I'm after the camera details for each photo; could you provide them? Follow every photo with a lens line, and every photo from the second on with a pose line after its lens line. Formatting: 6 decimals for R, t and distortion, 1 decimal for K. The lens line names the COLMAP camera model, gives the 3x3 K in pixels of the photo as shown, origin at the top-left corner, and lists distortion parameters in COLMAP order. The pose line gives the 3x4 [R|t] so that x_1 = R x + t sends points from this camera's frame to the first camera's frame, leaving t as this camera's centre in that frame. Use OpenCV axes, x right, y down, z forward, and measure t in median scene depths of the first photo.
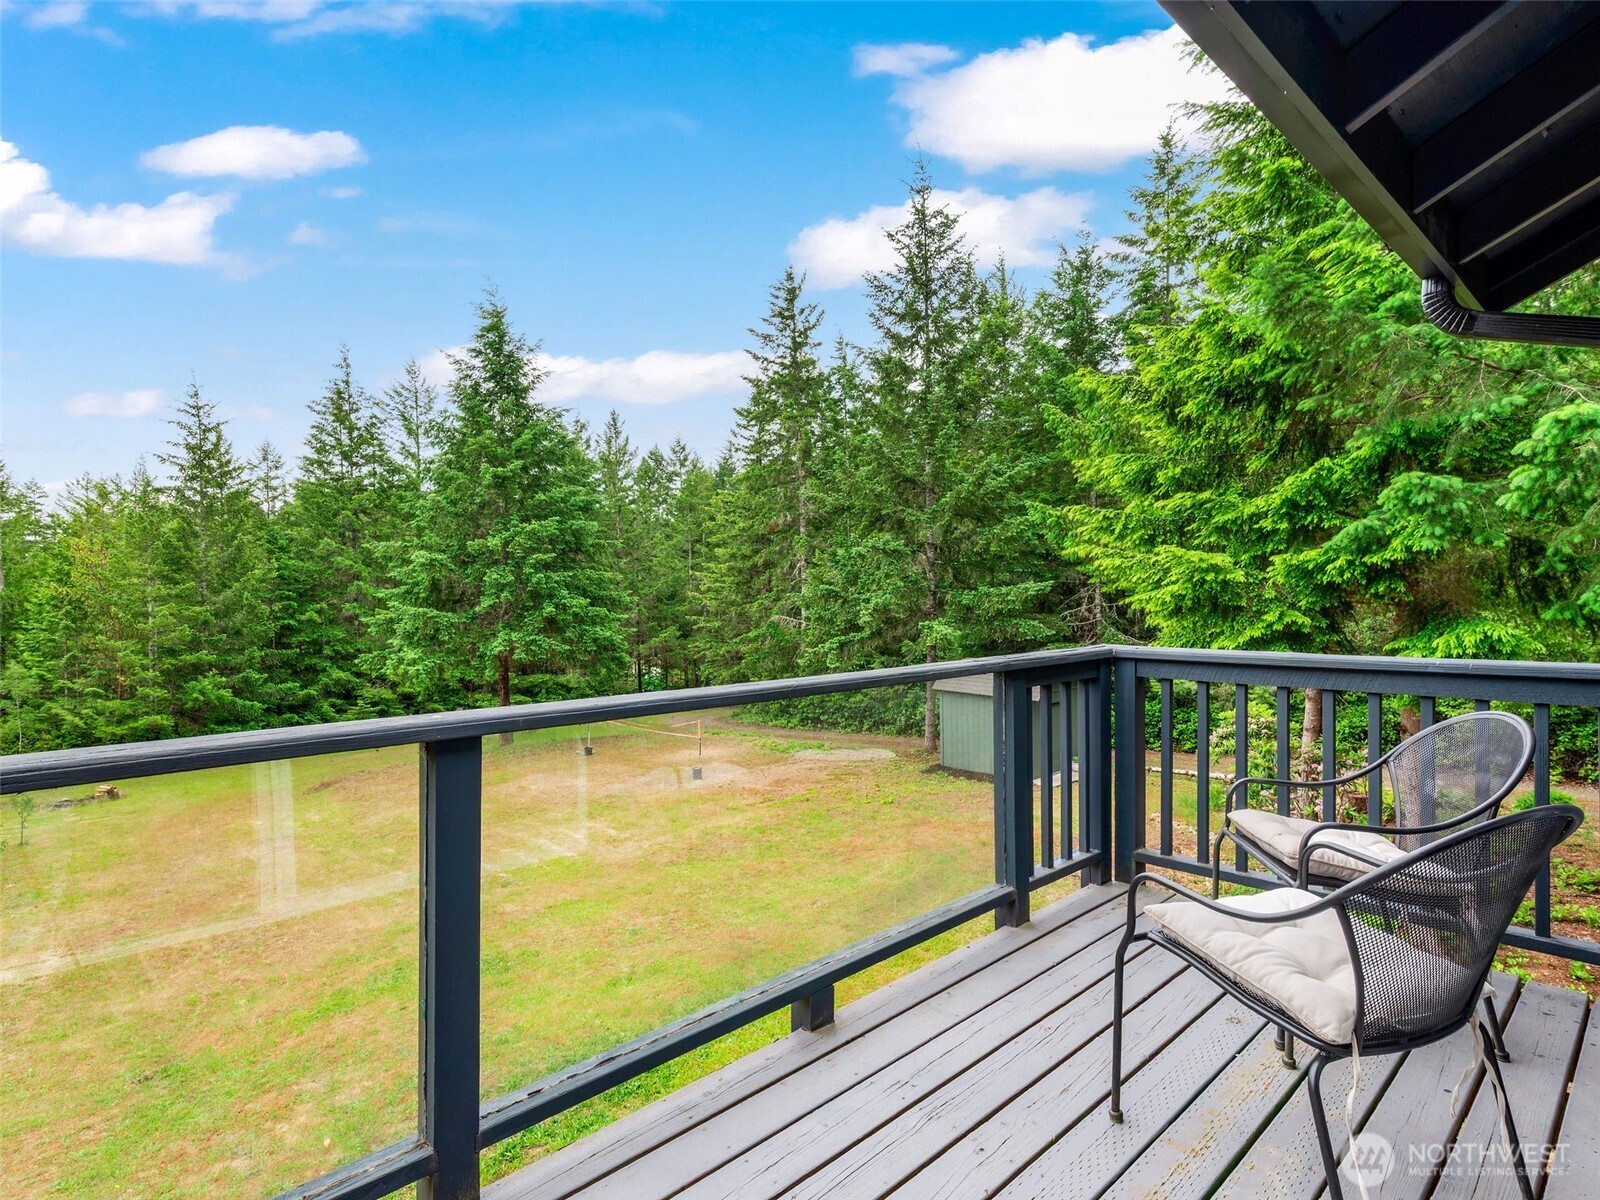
lens RADIAL K [[841.0, 0, 787.9], [0, 841.0, 597.4], [0, 0, 1]] dist [0.023106, -0.002888]
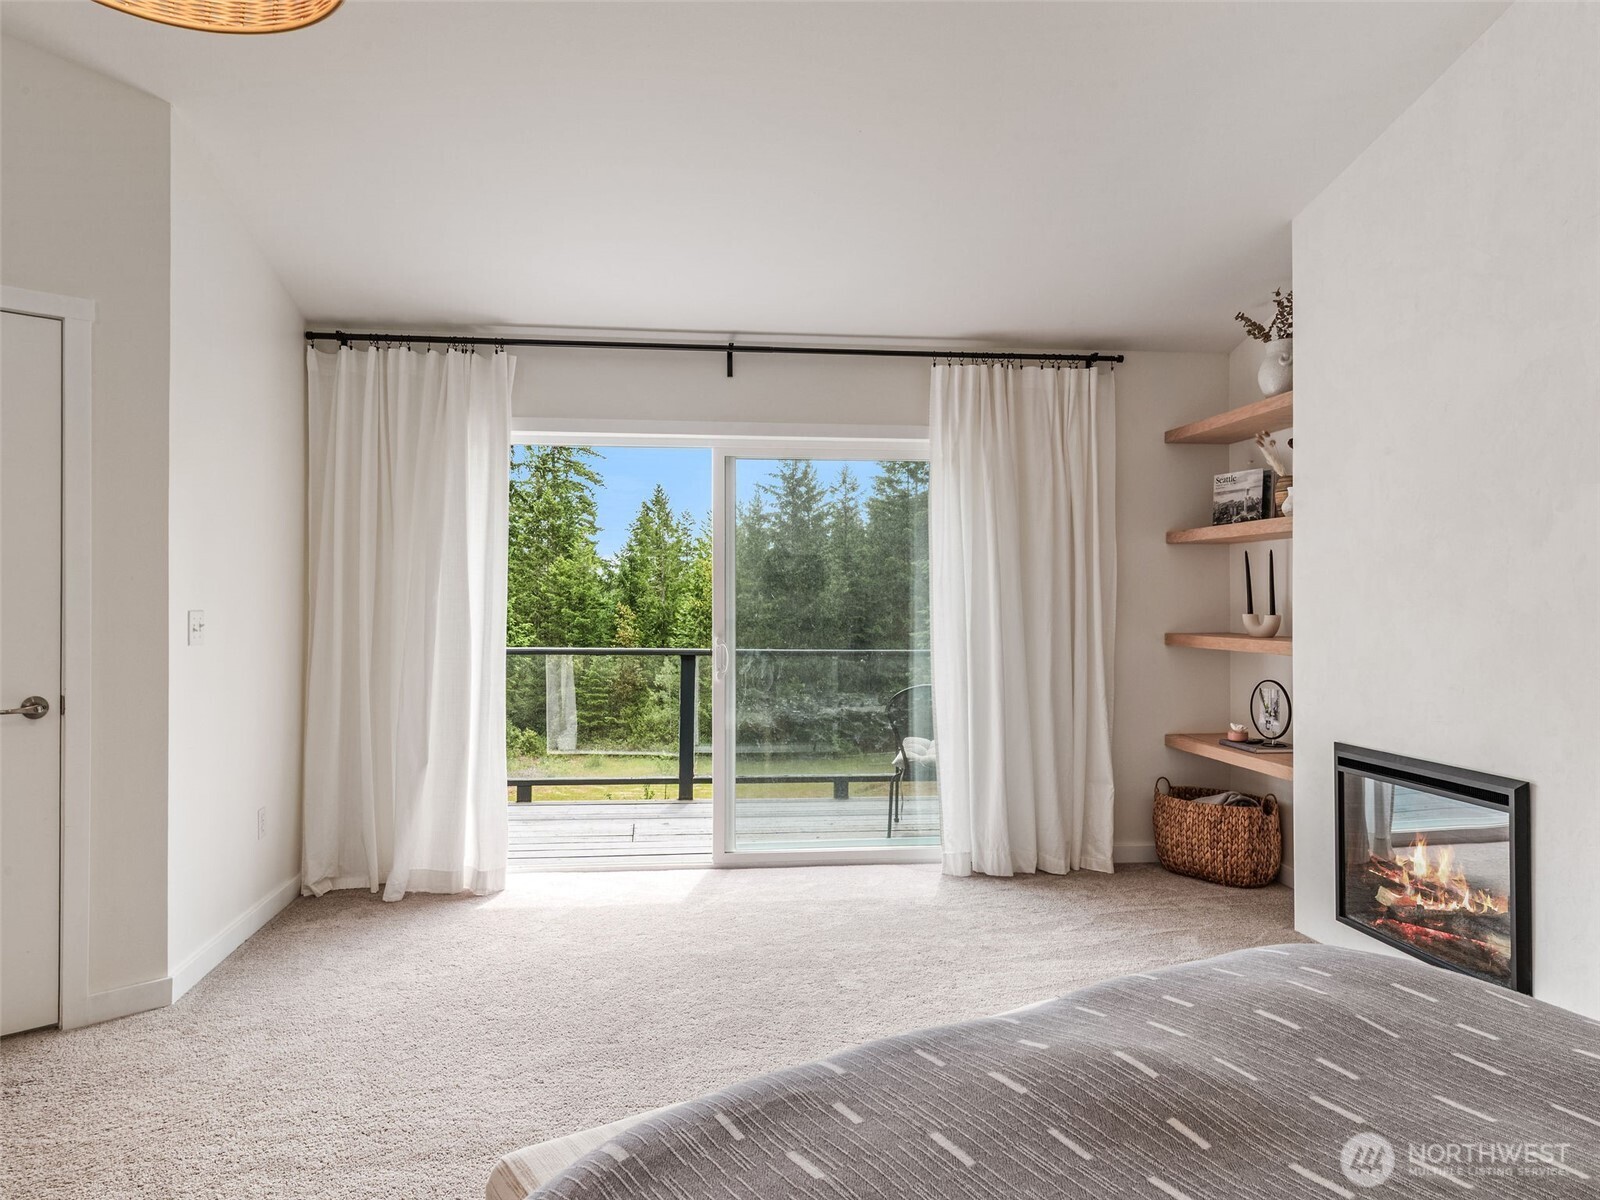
lens RADIAL K [[1068.2, 0, 807.1], [0, 1068.2, 591.4], [0, 0, 1]] dist [0.004939, -0.003270]
pose [[0.812040, 0.003126, -0.583593, 0.140899], [-0.016480, 0.999710, -0.017576, -0.001105], [0.583369, 0.023890, 0.811856, -0.123136]]
